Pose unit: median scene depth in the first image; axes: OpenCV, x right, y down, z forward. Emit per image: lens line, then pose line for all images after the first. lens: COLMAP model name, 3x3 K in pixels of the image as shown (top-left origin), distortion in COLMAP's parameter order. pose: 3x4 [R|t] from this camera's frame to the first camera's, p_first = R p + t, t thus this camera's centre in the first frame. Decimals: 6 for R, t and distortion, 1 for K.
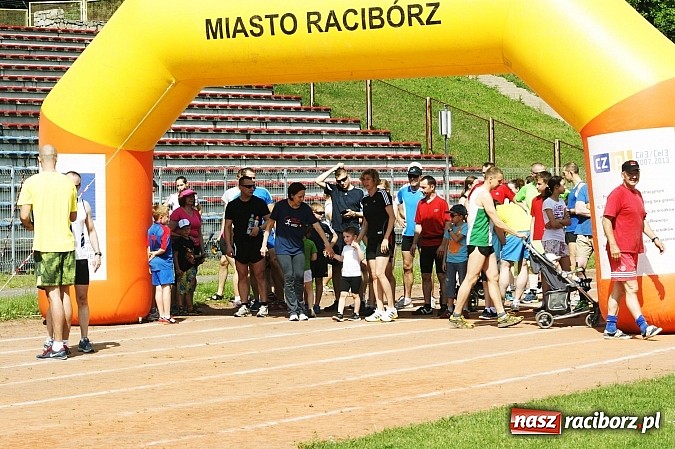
lens RADIAL K [[2445.2, 0, 337.5], [0, 2445.2, 224.5], [0, 0, 1]] dist [-0.130294, -1.795481]
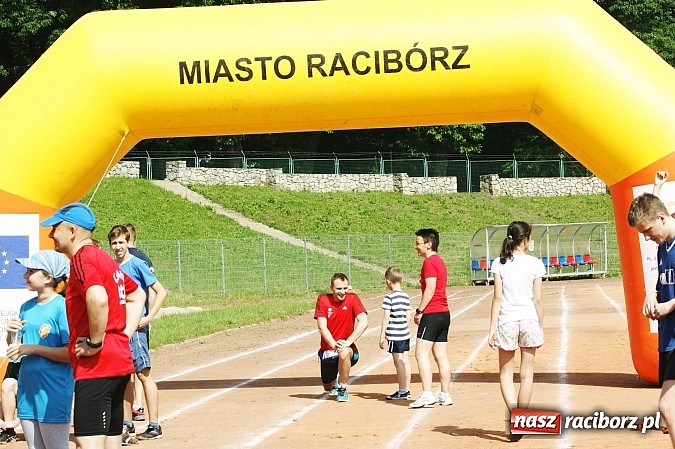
lens RADIAL K [[2164.2, 0, 337.5], [0, 2164.2, 224.5], [0, 0, 1]] dist [-0.254439, -0.963427]
pose [[0.916464, -0.011456, 0.399952, -0.322066], [0.026301, 0.999153, -0.031647, 0.002868], [-0.399251, 0.039523, 0.915990, 0.248798]]
